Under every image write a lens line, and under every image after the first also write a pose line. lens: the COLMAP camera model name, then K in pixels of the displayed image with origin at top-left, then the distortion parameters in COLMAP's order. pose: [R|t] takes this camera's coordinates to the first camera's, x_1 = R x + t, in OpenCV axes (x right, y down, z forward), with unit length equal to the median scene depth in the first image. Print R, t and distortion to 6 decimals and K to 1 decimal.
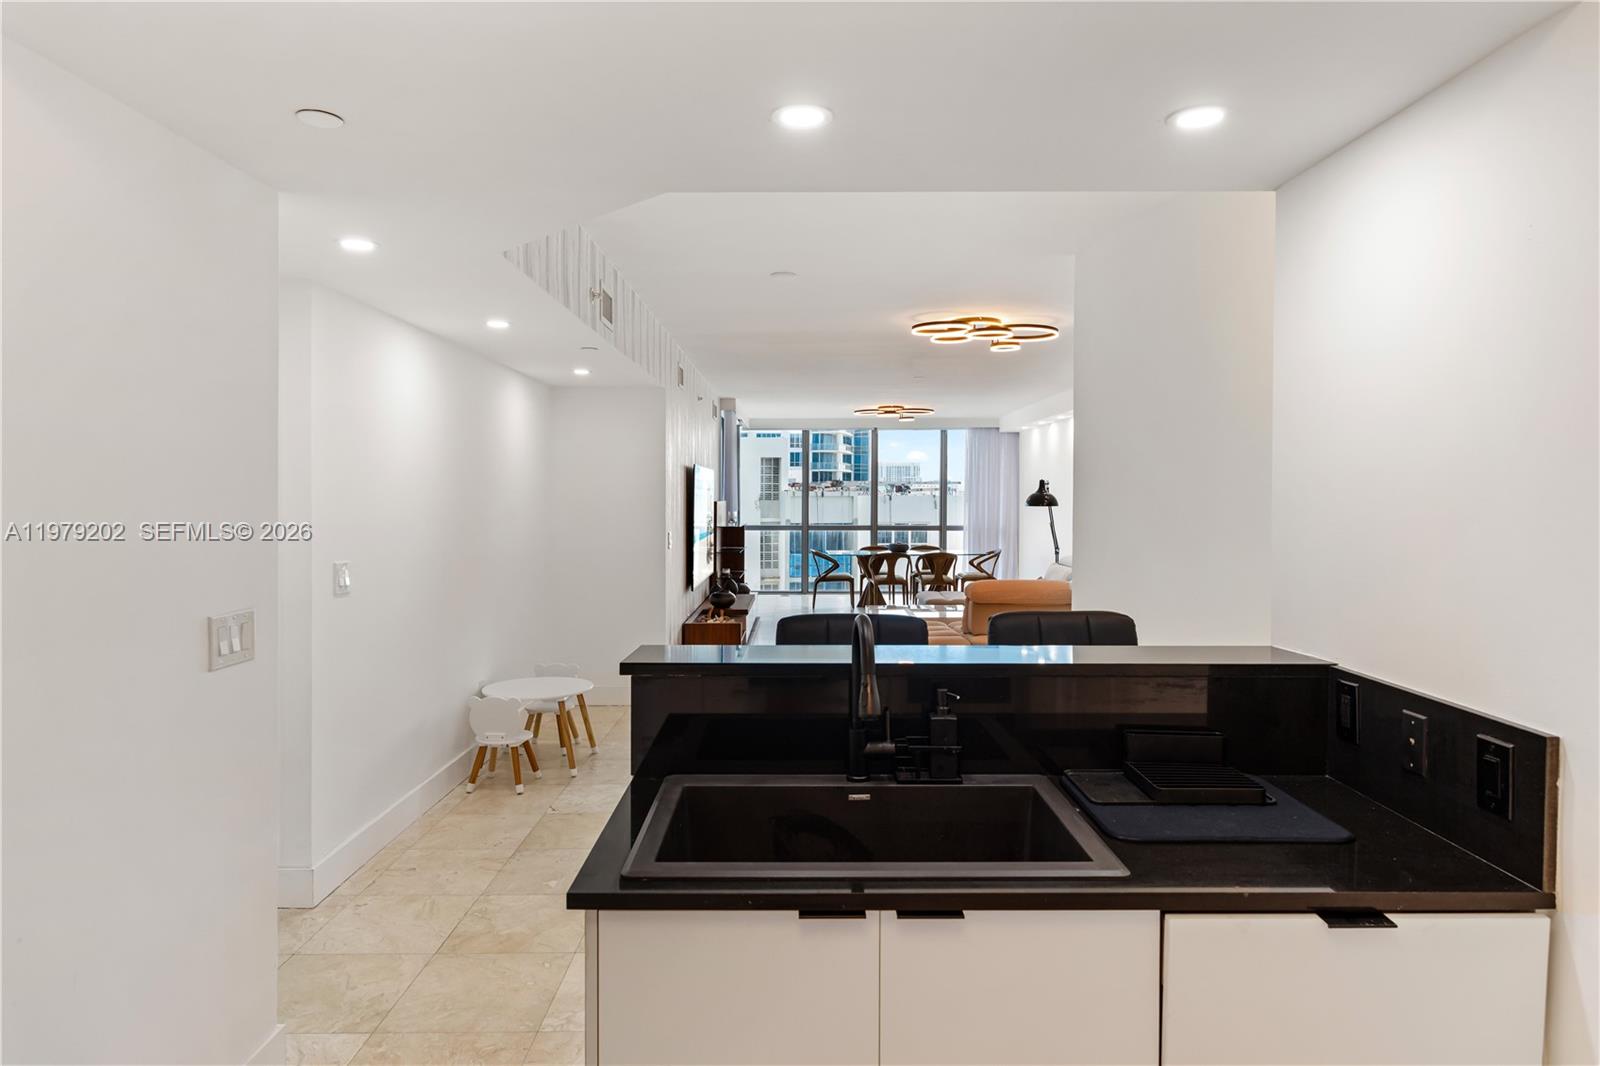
lens RADIAL K [[959.7, 0, 805.7], [0, 959.7, 506.4], [0, 0, 1]] dist [0.001163, 0.002881]
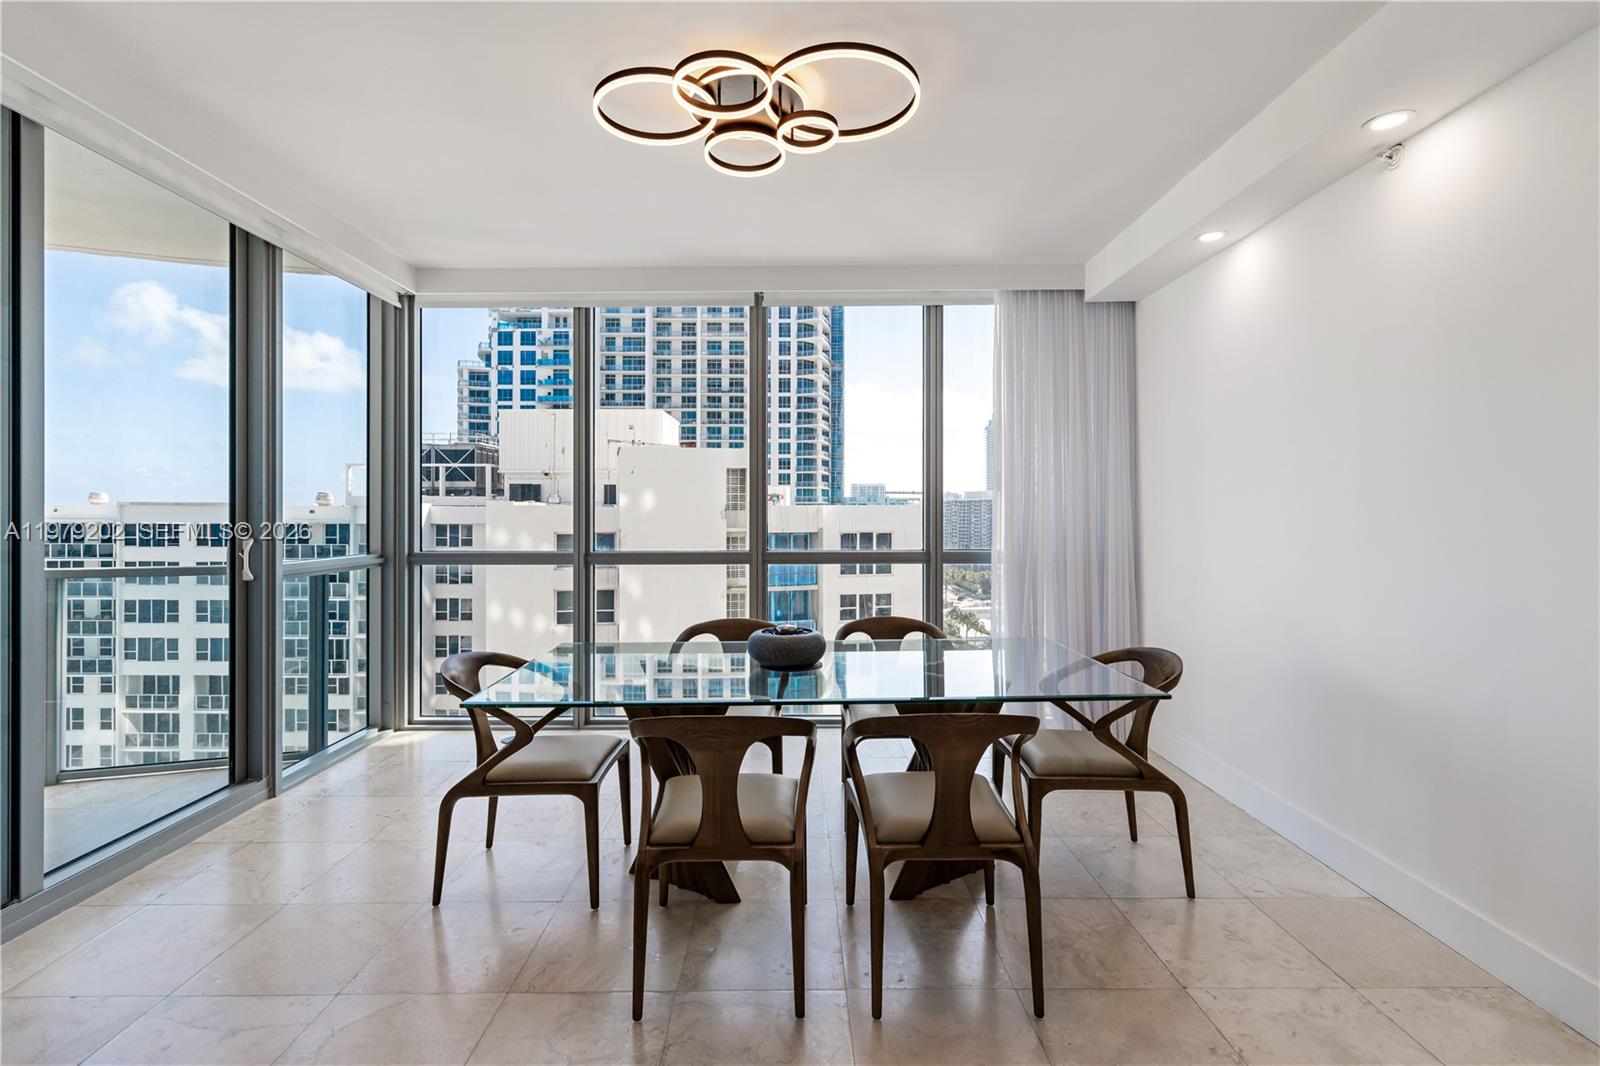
lens RADIAL K [[723.7, 0, 796.3], [0, 723.7, 516.6], [0, 0, 1]] dist [-0.002794, -0.000671]
pose [[0.999979, -0.004381, -0.004799, 0.198779], [0.004371, 0.999988, -0.001987, 0.013910], [0.004808, 0.001966, 0.999987, 1.577028]]
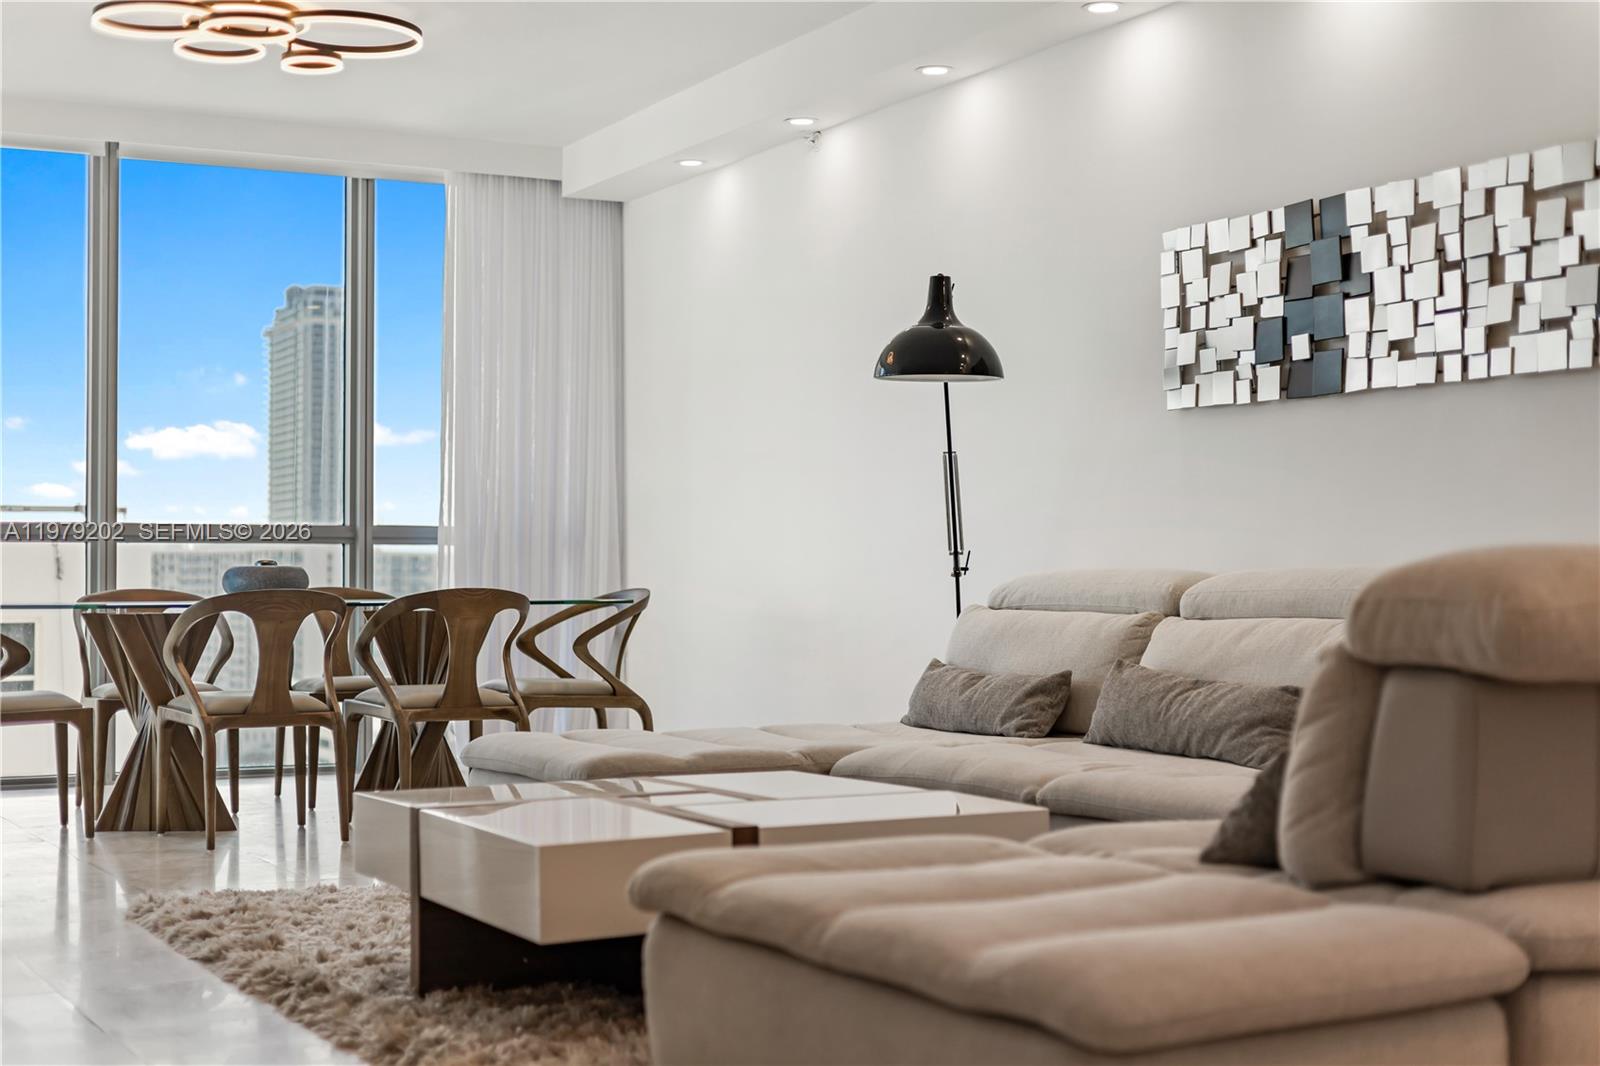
lens RADIAL K [[2288.9, 0, 840.7], [0, 2288.9, 569.1], [0, 0, 1]] dist [0.035731, 0.000000]
pose [[0.877977, 0.001447, 0.478700, -0.116119], [0.007463, 0.999833, -0.016709, 0.100908], [-0.478644, 0.018242, 0.877820, 0.791919]]
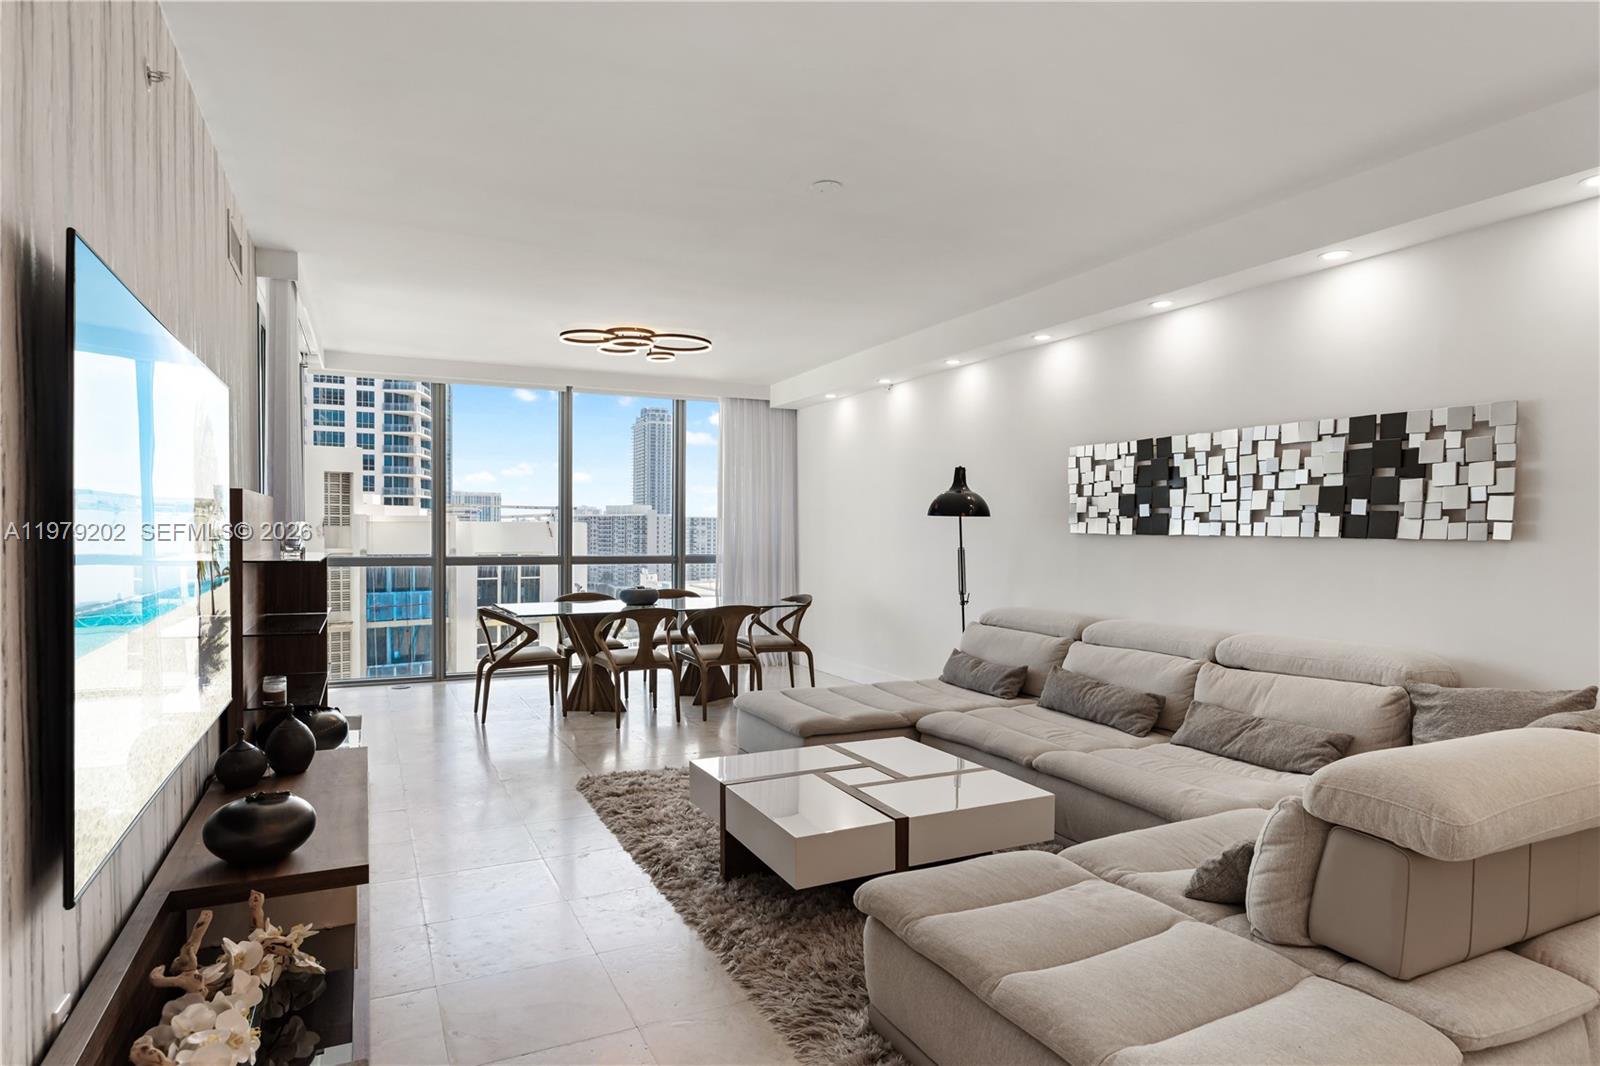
lens RADIAL K [[909.9, 0, 830.4], [0, 909.9, 572.8], [0, 0, 1]] dist [0.003681, -0.001376]
pose [[0.893629, -0.016882, 0.448488, -0.078427], [-0.000592, 0.999247, 0.038794, 0.019337], [-0.448805, -0.034933, 0.892946, 0.959270]]
